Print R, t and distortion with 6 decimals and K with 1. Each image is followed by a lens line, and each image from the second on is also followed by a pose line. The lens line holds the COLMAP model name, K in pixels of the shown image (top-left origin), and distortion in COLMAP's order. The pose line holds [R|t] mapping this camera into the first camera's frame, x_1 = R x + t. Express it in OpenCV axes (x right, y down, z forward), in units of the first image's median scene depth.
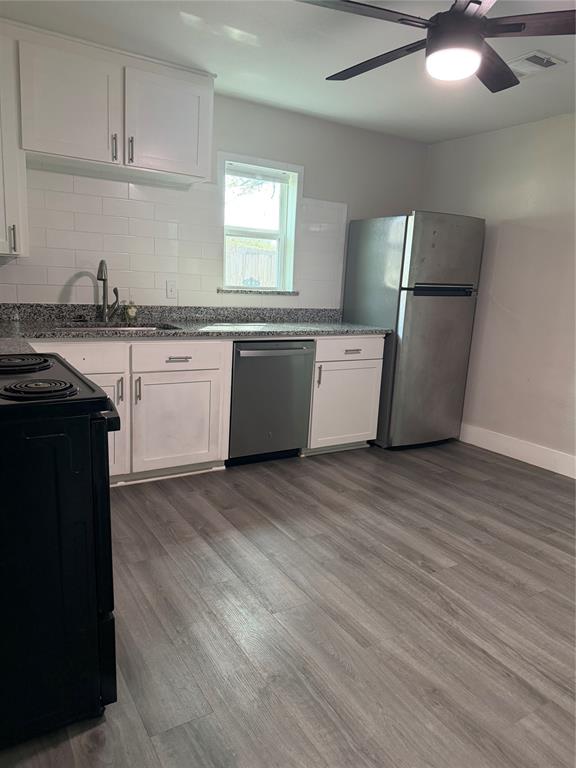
lens RADIAL K [[538.6, 0, 288.0], [0, 538.6, 384.0], [0, 0, 1]] dist [0.106908, -0.131616]
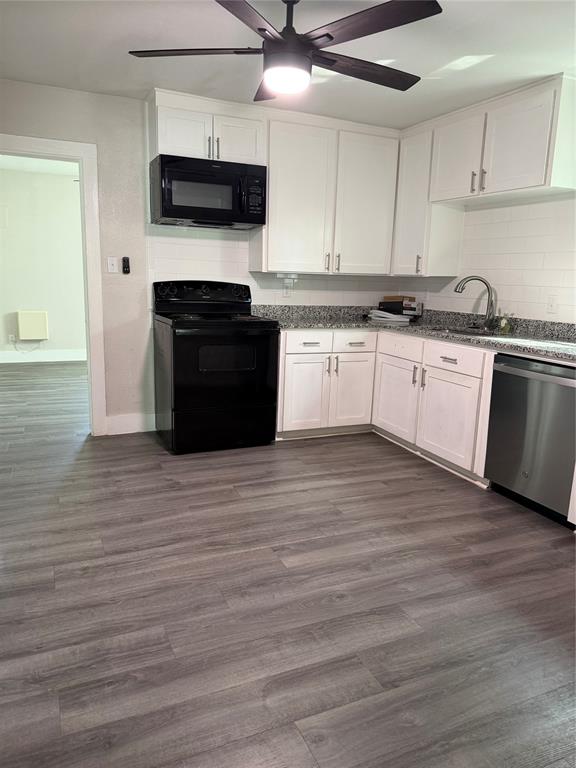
lens RADIAL K [[538.6, 0, 288.0], [0, 538.6, 384.0], [0, 0, 1]] dist [0.106908, -0.131616]
pose [[-0.125056, 0.135705, -0.982825, 0.995999], [-0.243875, 0.956005, 0.163033, -0.105119], [0.961710, 0.260075, -0.086459, 0.840696]]
